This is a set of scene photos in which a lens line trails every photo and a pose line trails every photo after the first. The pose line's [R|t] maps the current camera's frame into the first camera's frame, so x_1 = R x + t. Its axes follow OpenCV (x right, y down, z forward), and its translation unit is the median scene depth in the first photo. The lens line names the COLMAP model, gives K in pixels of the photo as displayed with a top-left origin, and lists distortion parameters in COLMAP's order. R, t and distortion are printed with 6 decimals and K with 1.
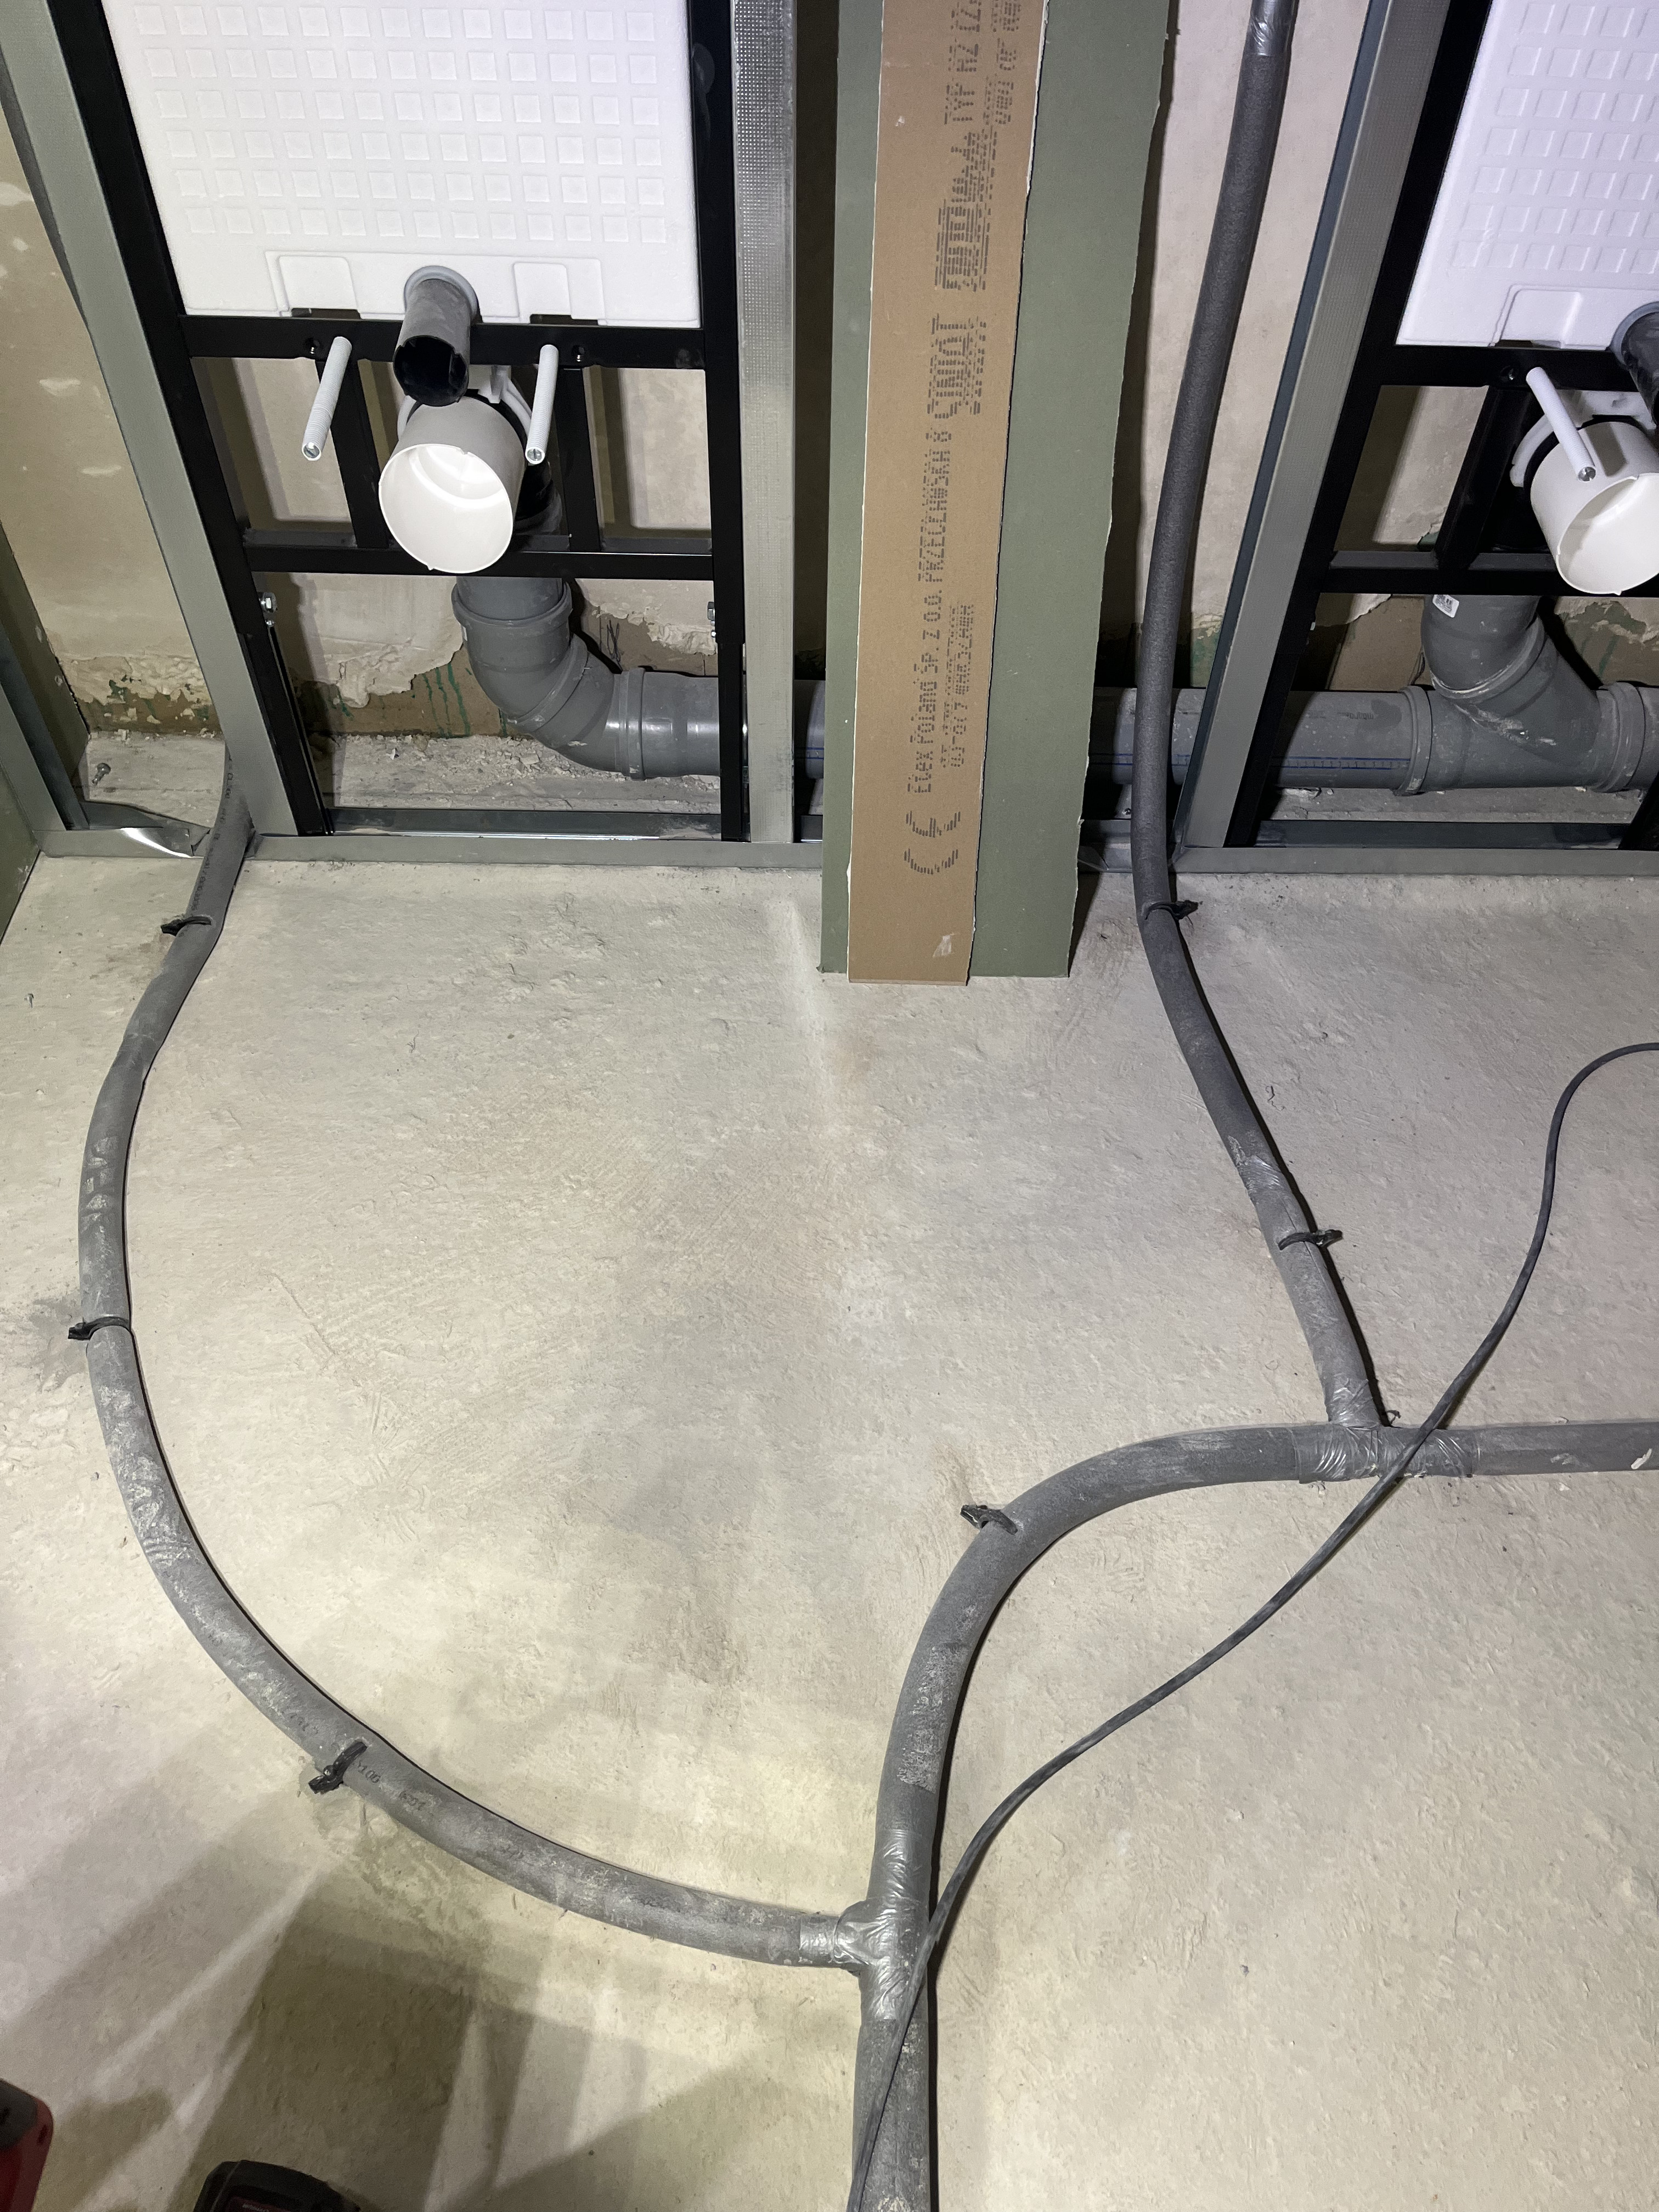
lens RADIAL K [[1666.4, 0, 851.7], [0, 1666.4, 1121.9], [0, 0, 1]] dist [0.066513, -0.087964]
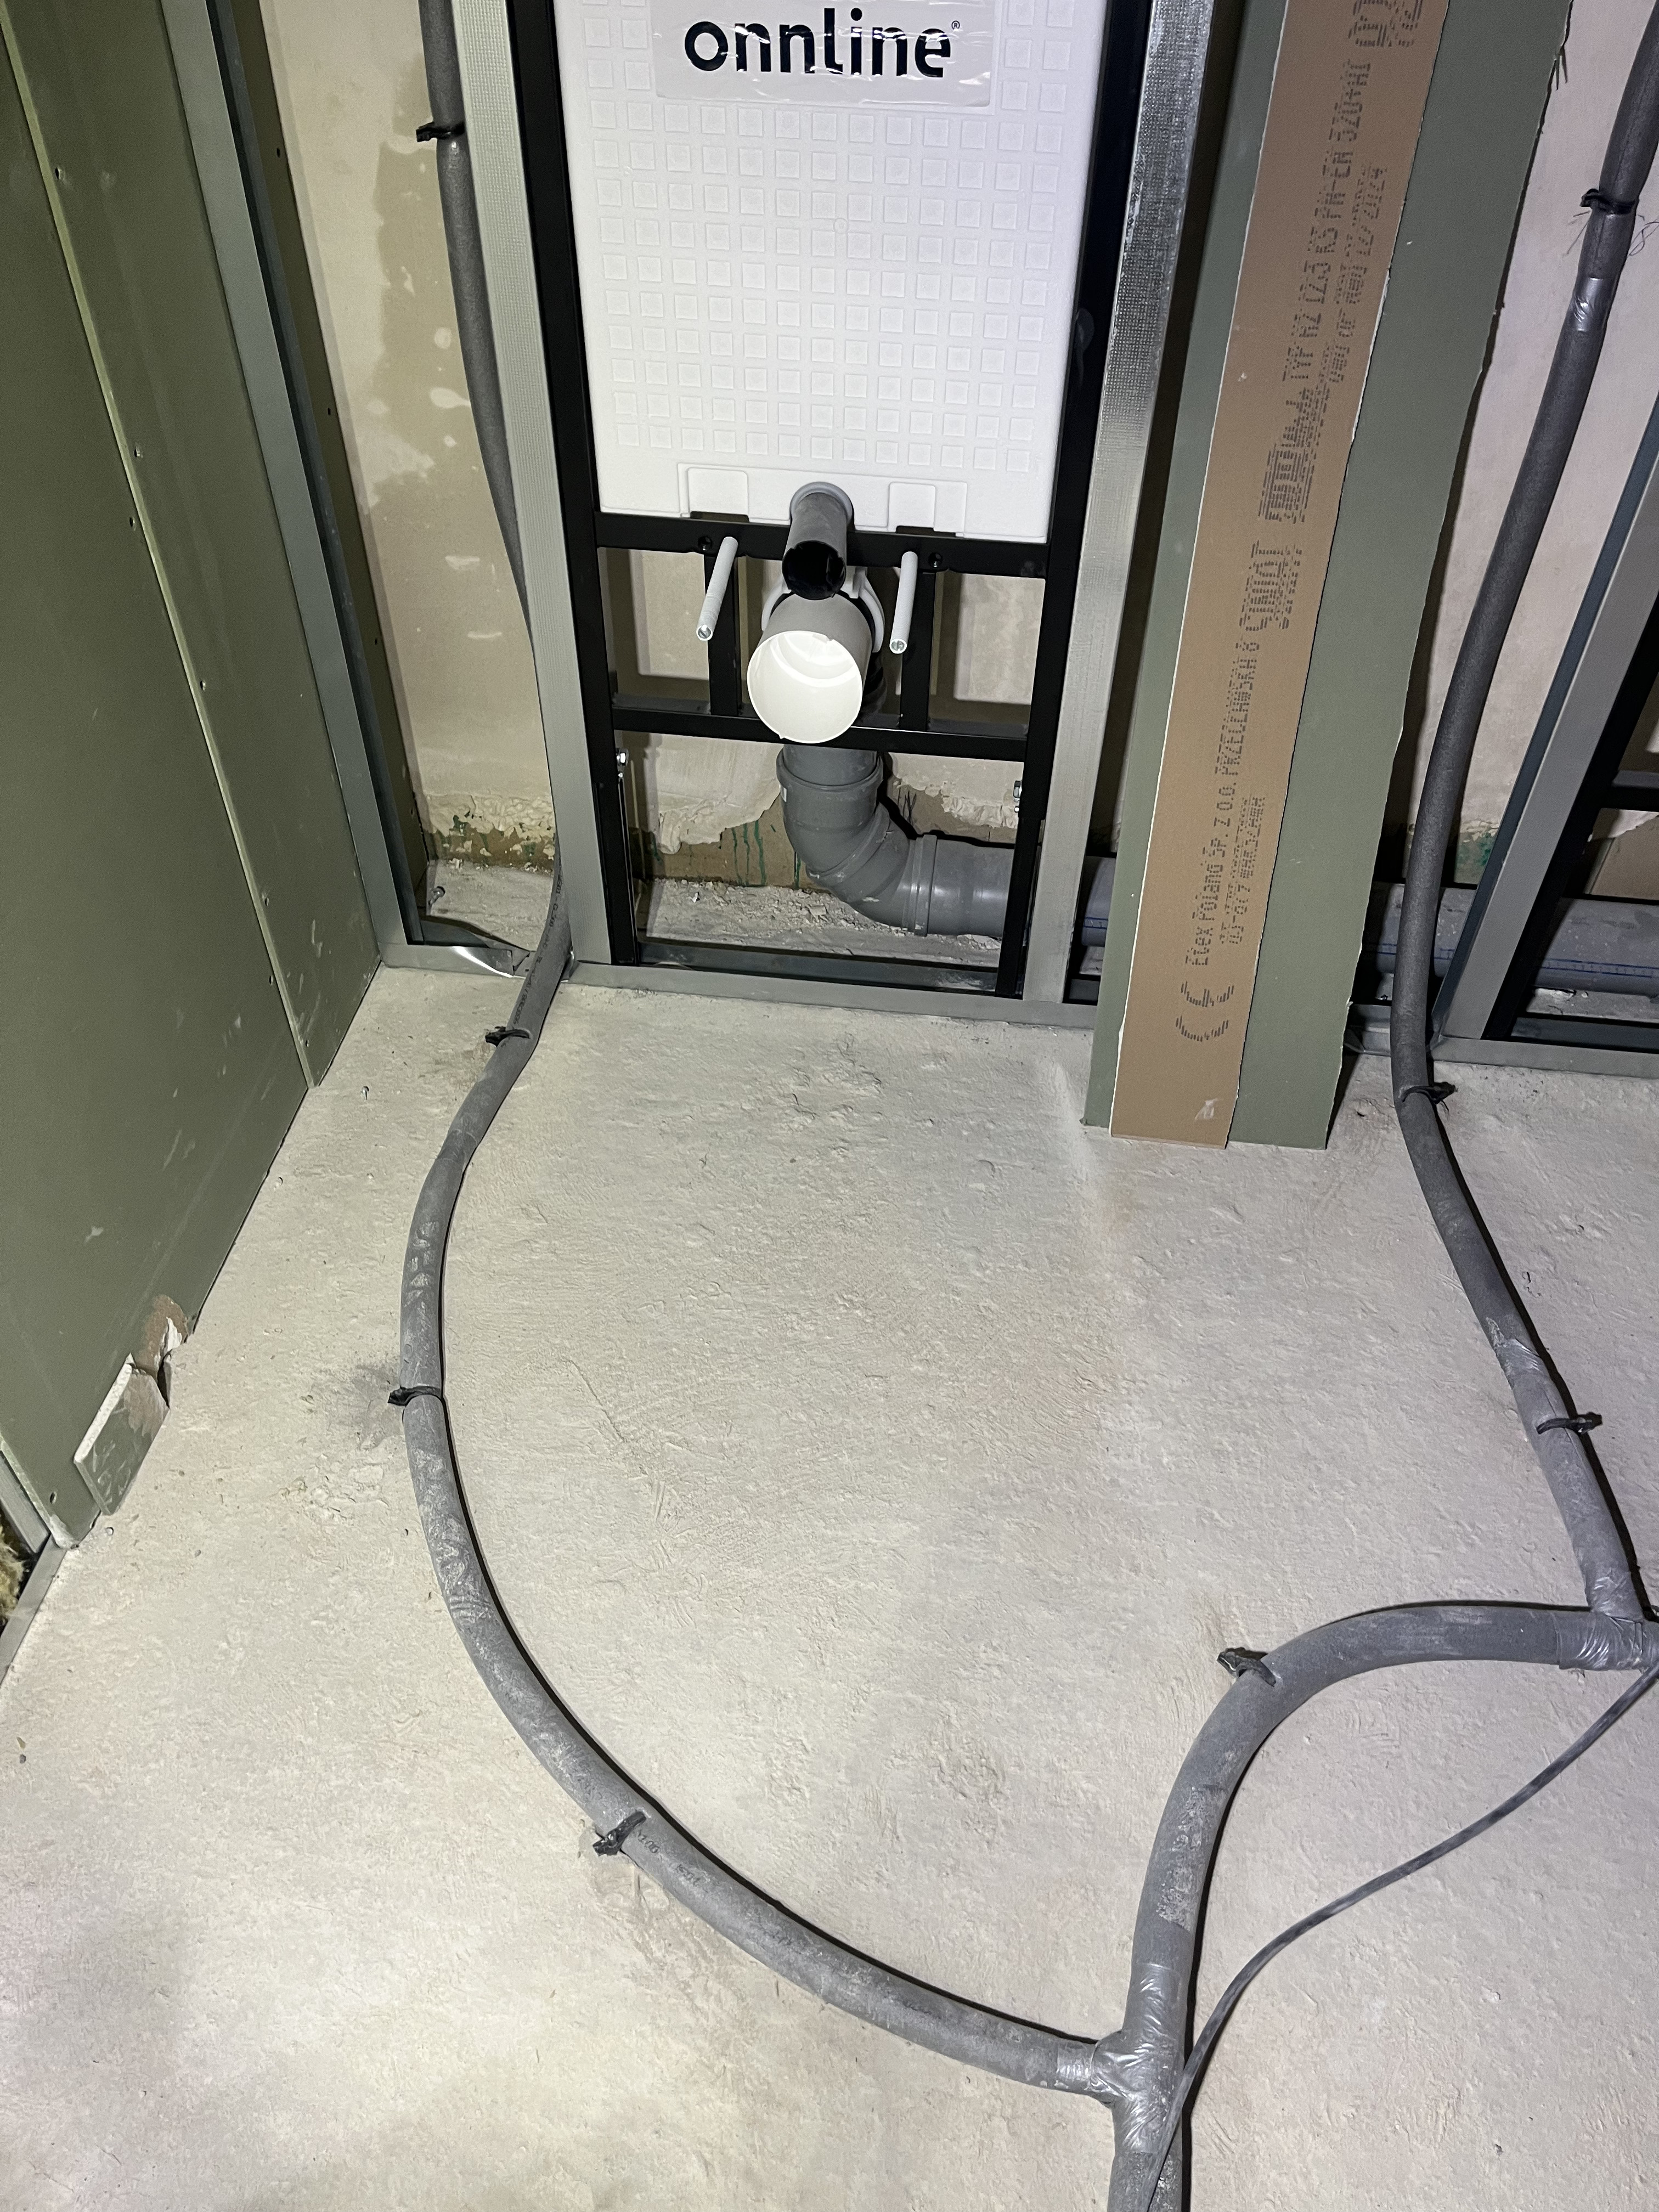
lens RADIAL K [[1664.5, 0, 849.5], [0, 1664.5, 1094.5], [0, 0, 1]] dist [0.064980, -0.084884]
pose [[0.992600, 0.080391, -0.091013, -0.078150], [-0.090139, 0.989987, -0.108627, 0.020156], [0.081369, 0.116028, 0.989907, -0.061365]]
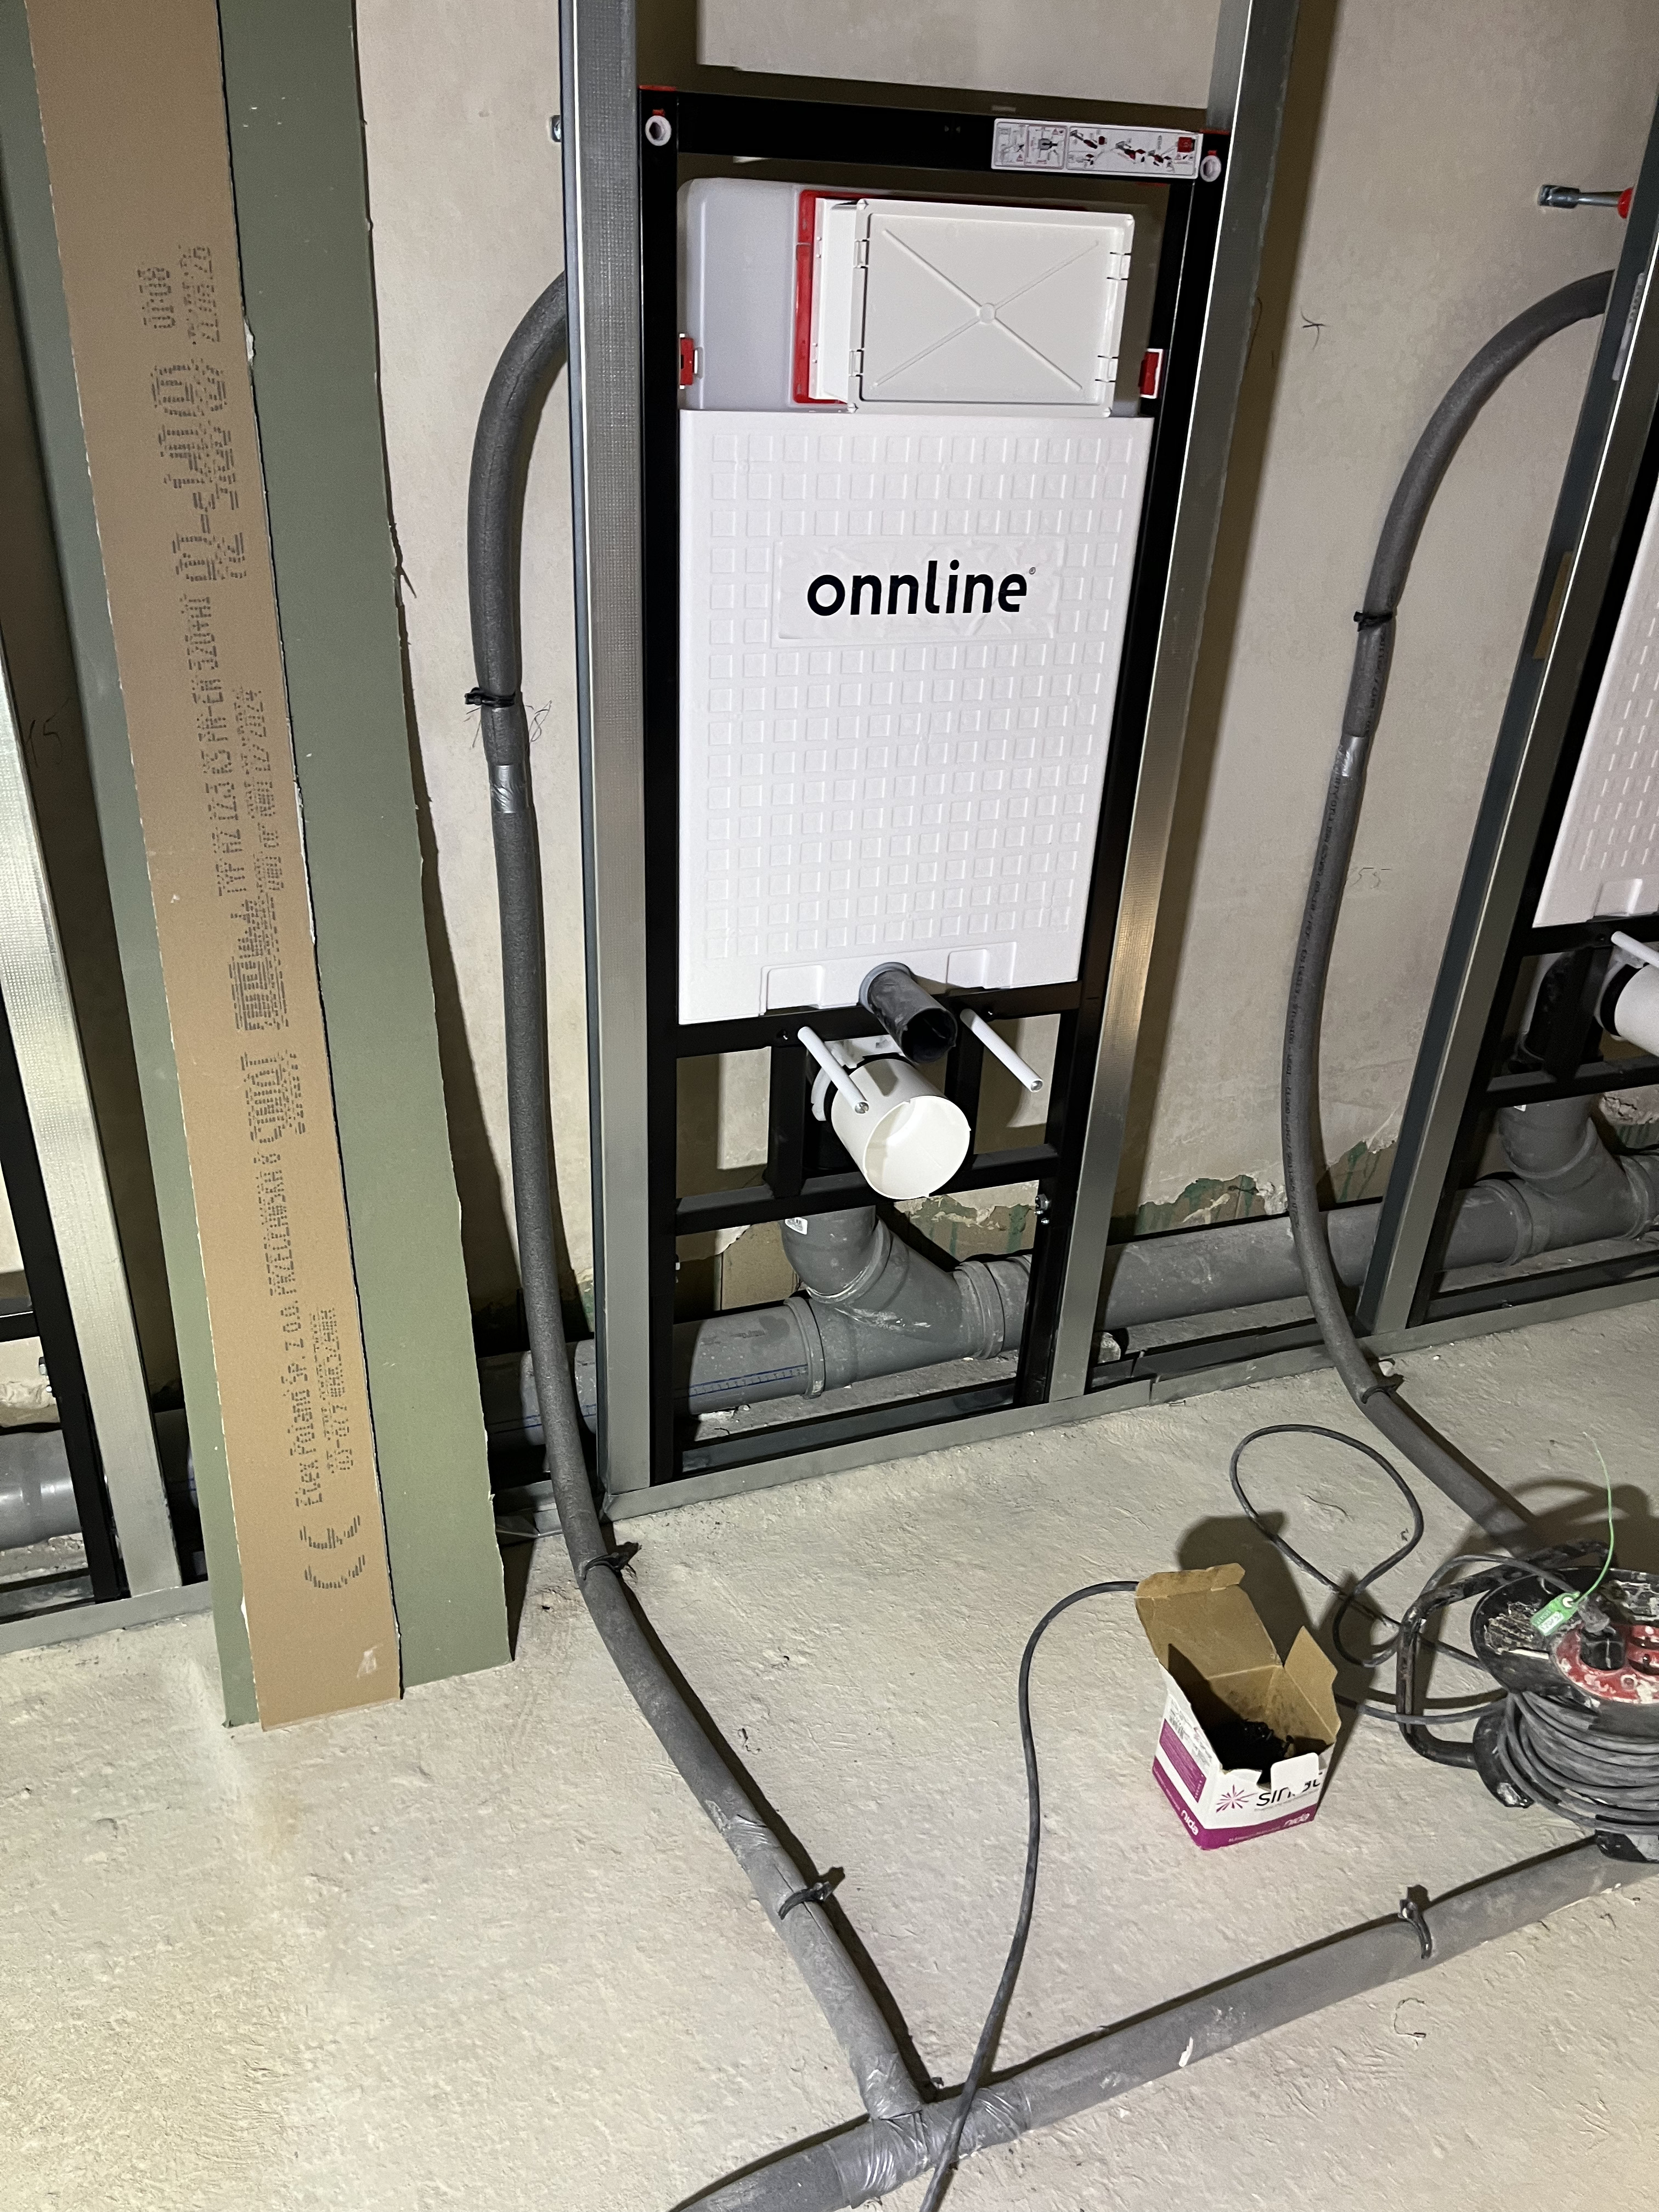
lens RADIAL K [[1666.4, 0, 851.7], [0, 1666.4, 1121.9], [0, 0, 1]] dist [0.066513, -0.087964]
pose [[0.939859, -0.150254, 0.306739, 0.072219], [0.250392, 0.913889, -0.319548, -0.017282], [-0.232312, 0.377135, 0.896549, 0.005023]]
